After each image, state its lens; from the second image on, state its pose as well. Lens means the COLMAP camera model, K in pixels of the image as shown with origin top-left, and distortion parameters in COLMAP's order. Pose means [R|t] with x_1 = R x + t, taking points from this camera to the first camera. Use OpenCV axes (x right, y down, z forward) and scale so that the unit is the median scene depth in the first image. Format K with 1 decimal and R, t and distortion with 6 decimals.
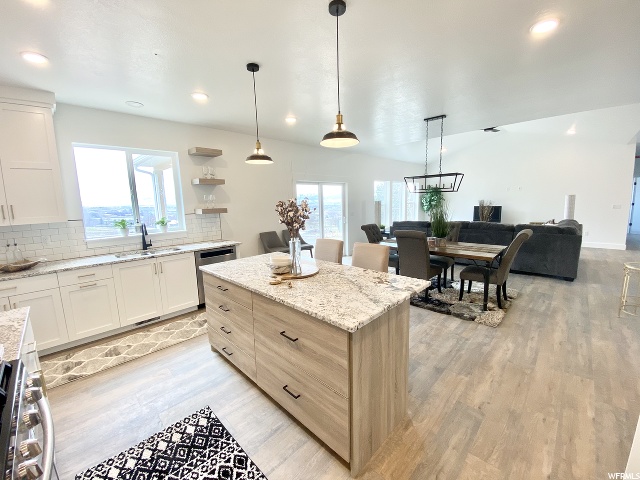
lens RADIAL K [[258.4, 0, 320.0], [0, 258.4, 240.0], [0, 0, 1]] dist [0.016974, -0.017081]
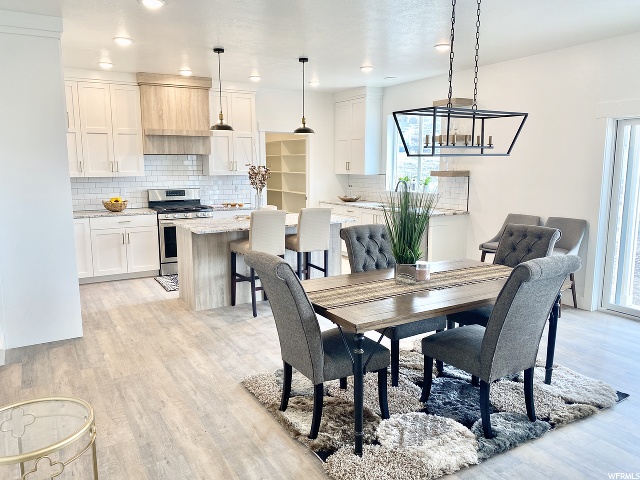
lens RADIAL K [[485.4, 0, 320.0], [0, 485.4, 240.0], [0, 0, 1]] dist [0.013419, -0.003620]
pose [[-0.256686, 0.177644, -0.950029, 2.116238], [-0.131741, 0.967358, 0.216479, -0.331244], [0.957474, 0.180725, -0.224904, 1.745490]]
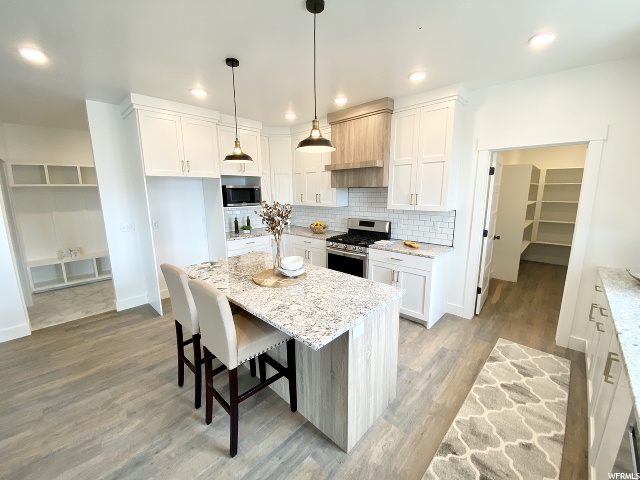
lens RADIAL K [[258.4, 0, 320.0], [0, 258.4, 240.0], [0, 0, 1]] dist [0.016974, -0.017081]
pose [[-0.999238, 0.038831, -0.003953, -0.241852], [0.035393, 0.944144, 0.327627, -0.307193], [0.016454, 0.327238, -0.944799, 1.789093]]
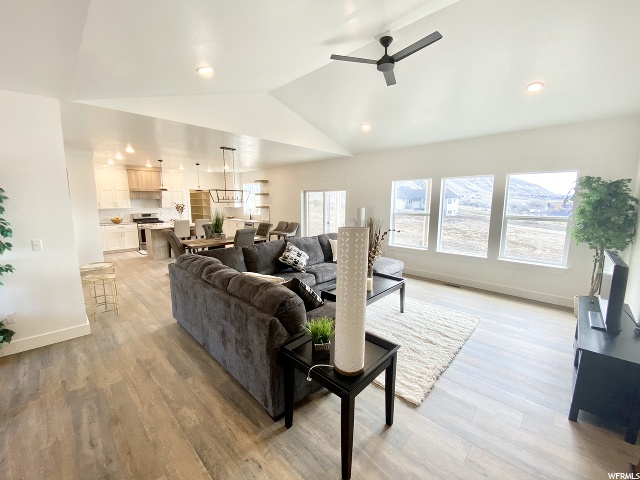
lens RADIAL K [[258.4, 0, 320.0], [0, 258.4, 240.0], [0, 0, 1]] dist [0.016974, -0.017081]
pose [[0.009272, 0.178168, -0.983956, 3.231846], [-0.151593, 0.972876, 0.174734, -0.534612], [0.988399, 0.147541, 0.036030, 2.567398]]
